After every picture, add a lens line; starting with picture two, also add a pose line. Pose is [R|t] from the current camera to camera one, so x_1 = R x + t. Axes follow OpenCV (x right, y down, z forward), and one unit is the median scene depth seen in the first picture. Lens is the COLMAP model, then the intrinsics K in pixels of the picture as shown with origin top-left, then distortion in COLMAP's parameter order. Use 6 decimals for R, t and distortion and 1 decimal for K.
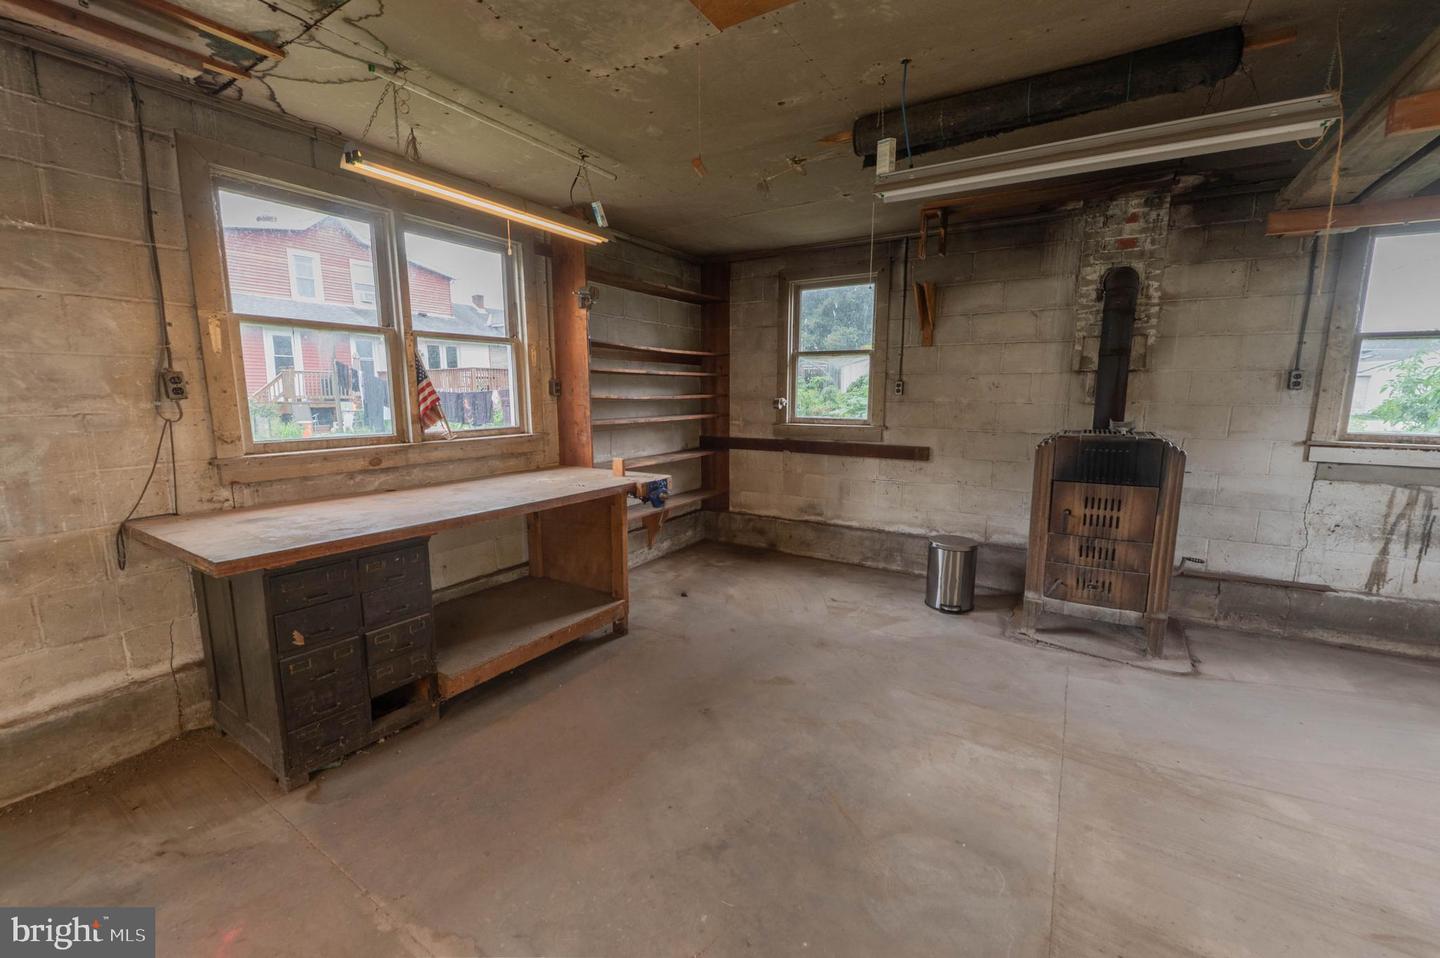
lens RADIAL K [[579.0, 0, 720.0], [0, 579.0, 479.0], [0, 0, 1]] dist [-0.008657, -0.000100]
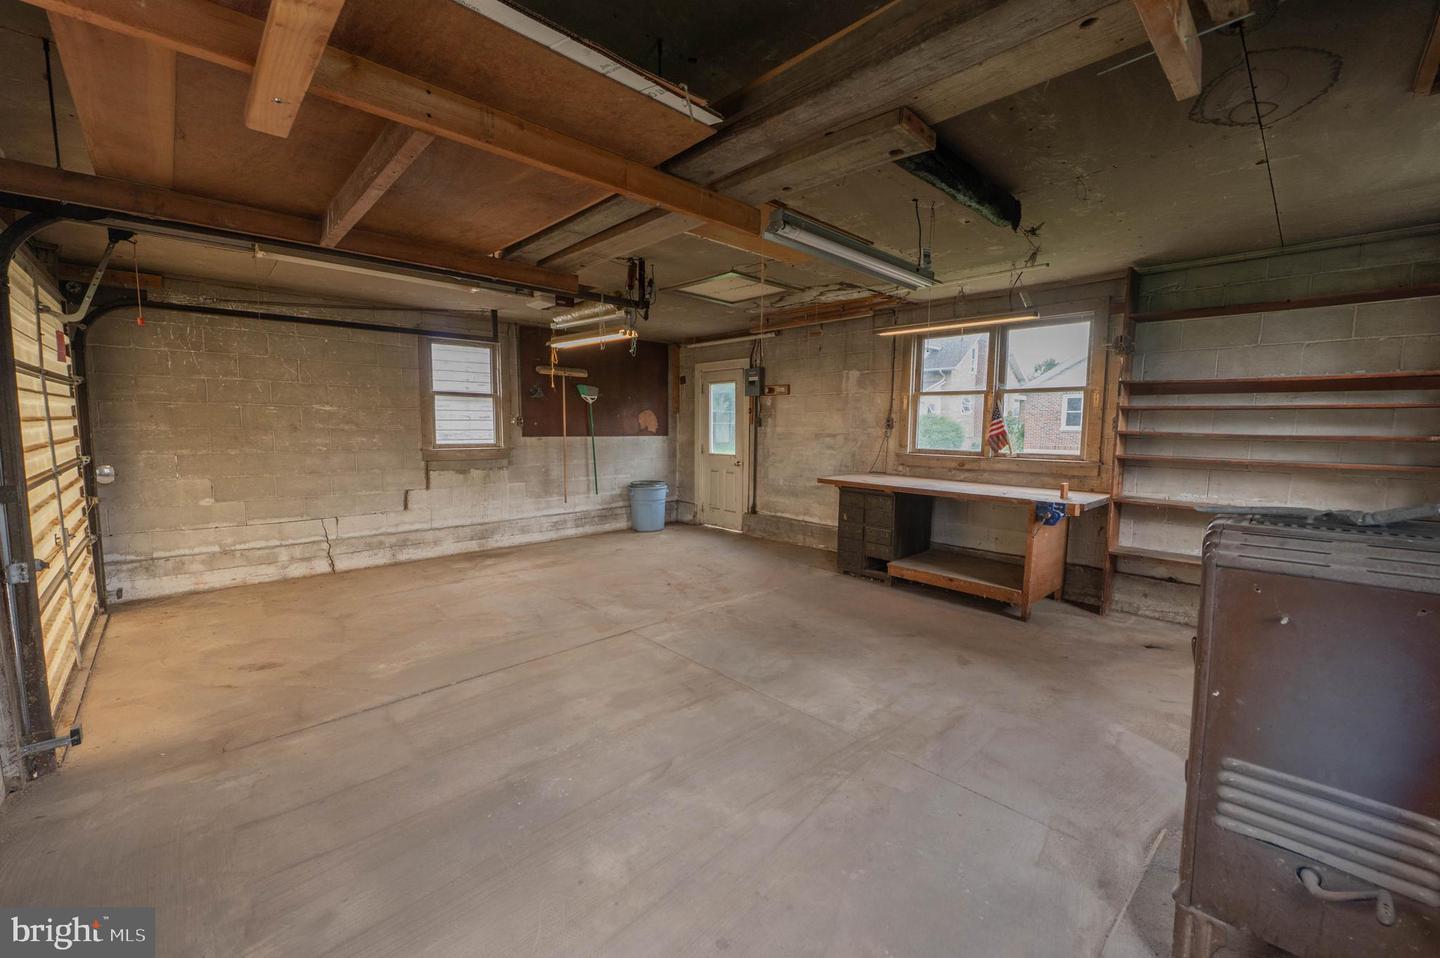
lens RADIAL K [[579.0, 0, 720.0], [0, 579.0, 479.0], [0, 0, 1]] dist [-0.008657, -0.000100]
pose [[-0.255341, 0.090064, -0.962647, 1.532370], [-0.151910, 0.979549, 0.131939, -0.124525], [0.954843, 0.179925, -0.236437, 0.804932]]
